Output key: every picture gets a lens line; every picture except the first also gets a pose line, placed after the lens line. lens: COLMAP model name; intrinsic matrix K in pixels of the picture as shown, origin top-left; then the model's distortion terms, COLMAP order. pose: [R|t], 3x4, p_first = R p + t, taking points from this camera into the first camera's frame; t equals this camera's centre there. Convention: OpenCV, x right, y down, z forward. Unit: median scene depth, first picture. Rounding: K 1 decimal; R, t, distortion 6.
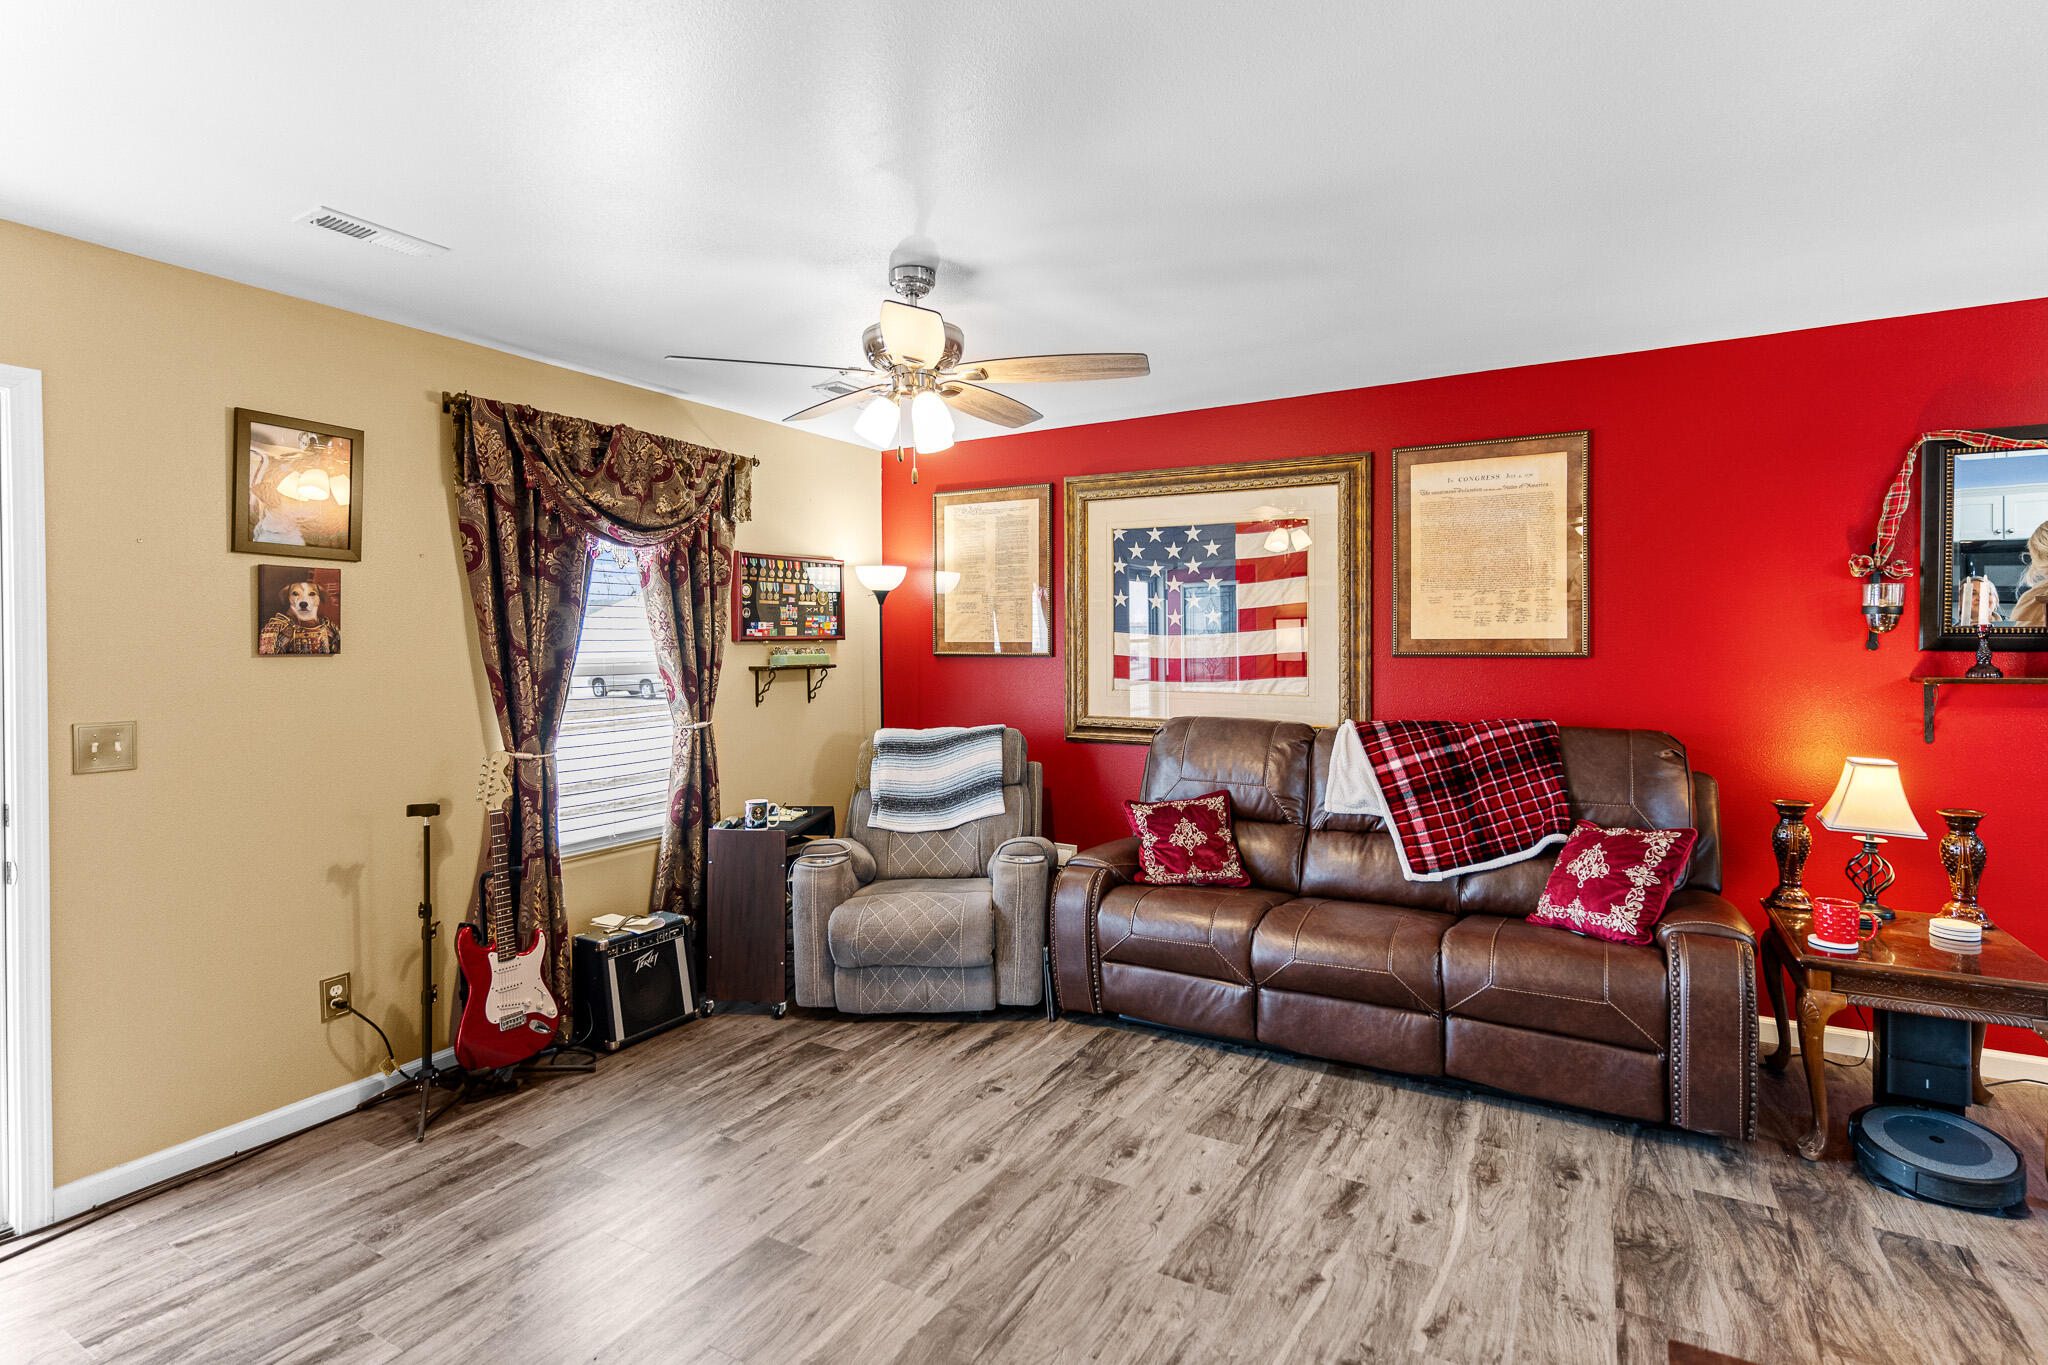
lens RADIAL K [[1001.3, 0, 1033.7], [0, 1001.3, 643.6], [0, 0, 1]] dist [-0.002733, 0.000257]
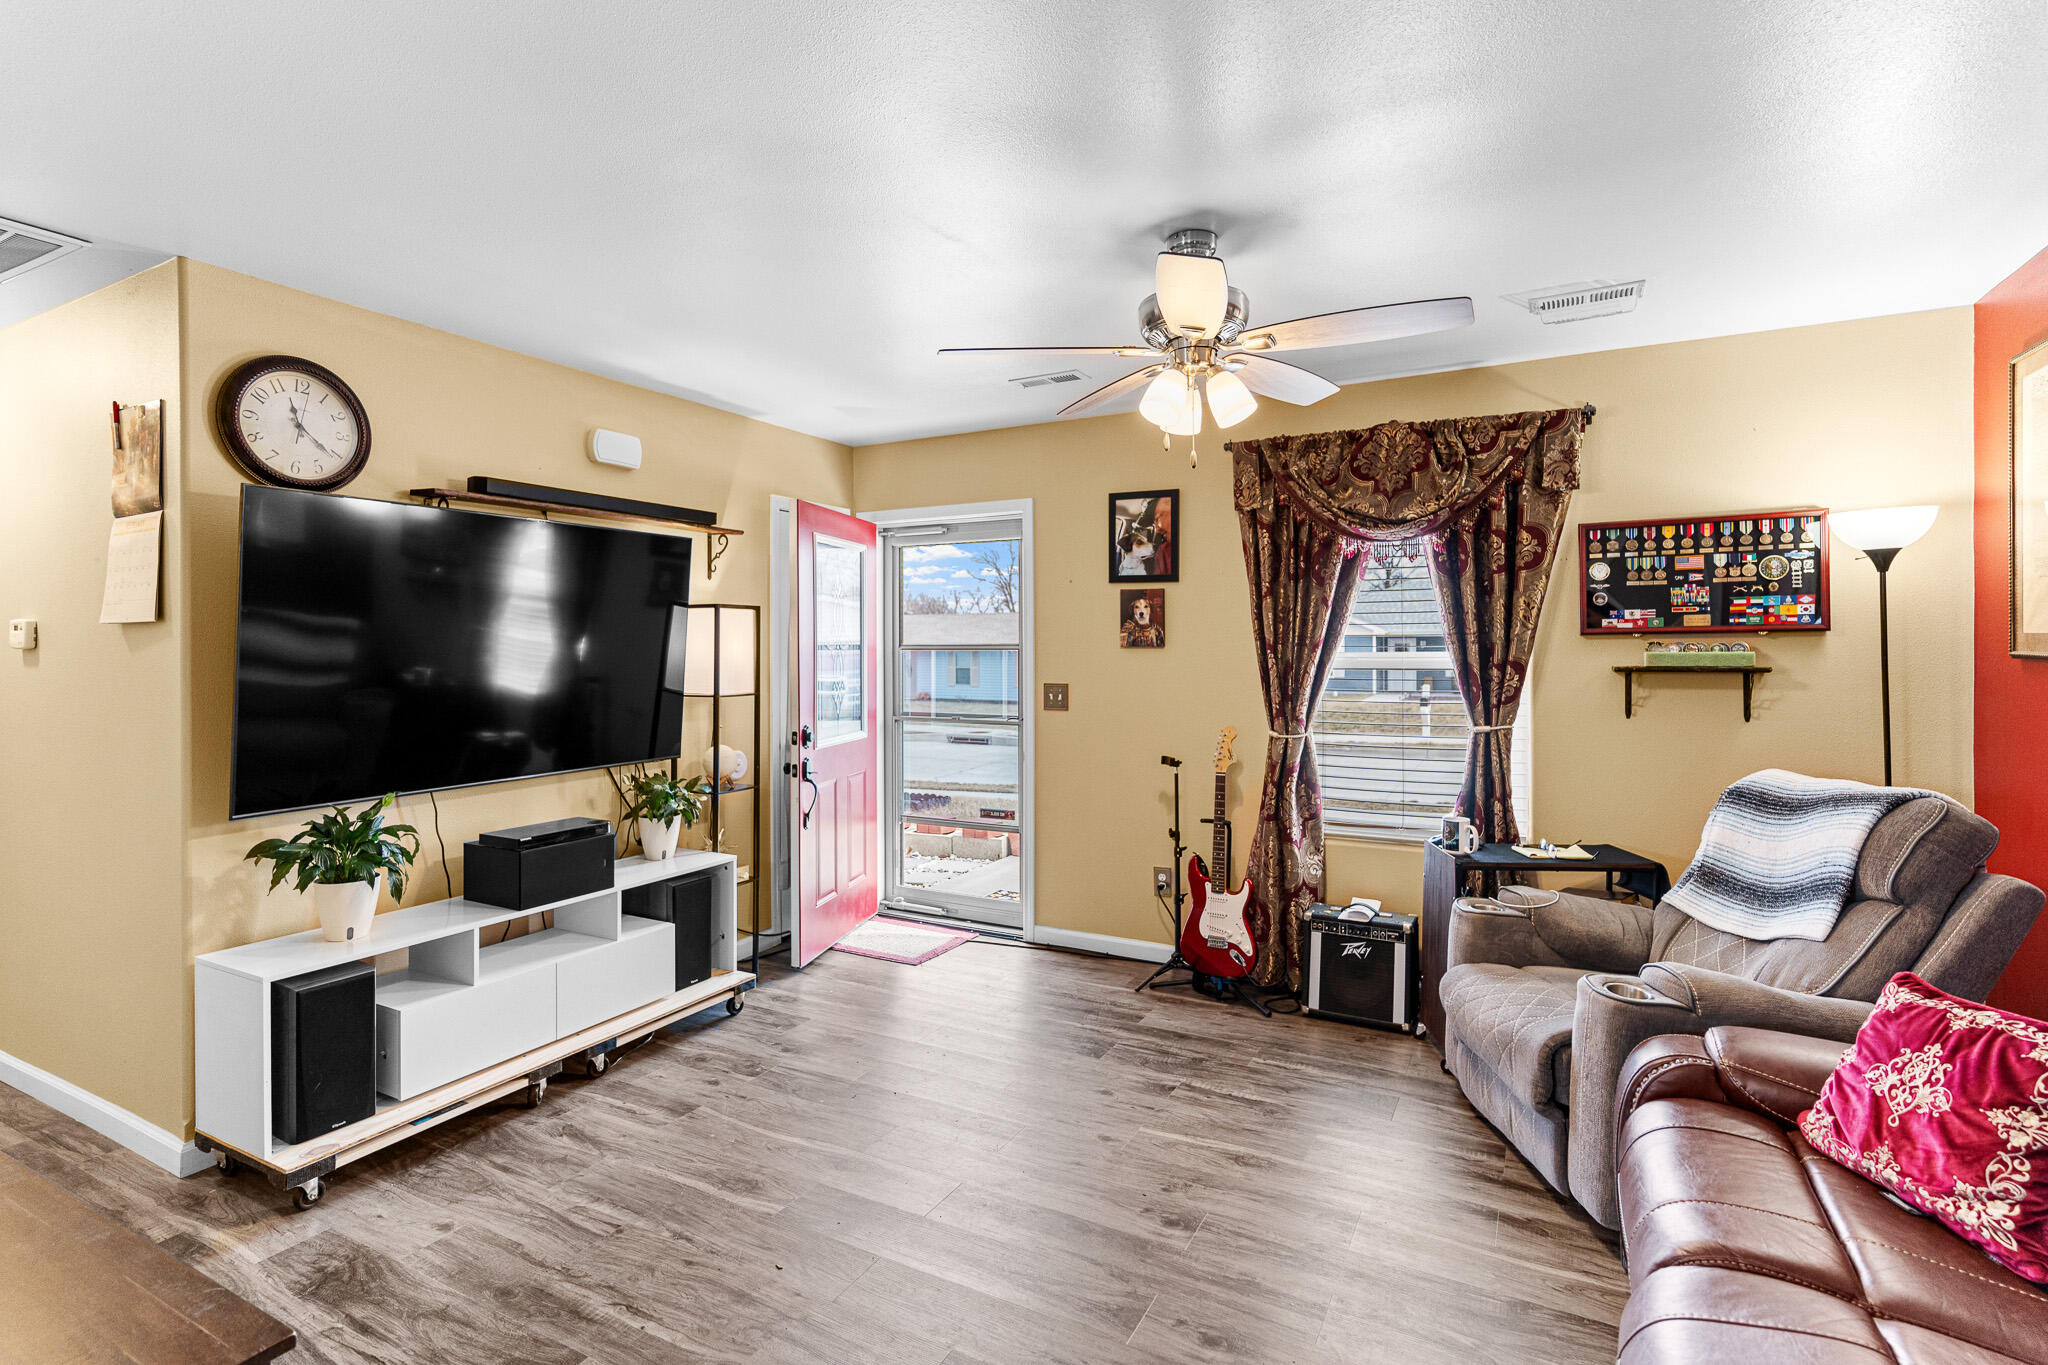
lens RADIAL K [[1001.3, 0, 1033.7], [0, 1001.3, 643.6], [0, 0, 1]] dist [-0.002733, 0.000257]
pose [[0.004946, 0.005958, -0.999970, 0.615905], [0.005932, 0.999964, 0.005988, -0.003245], [0.999970, -0.005961, 0.004910, 0.653162]]
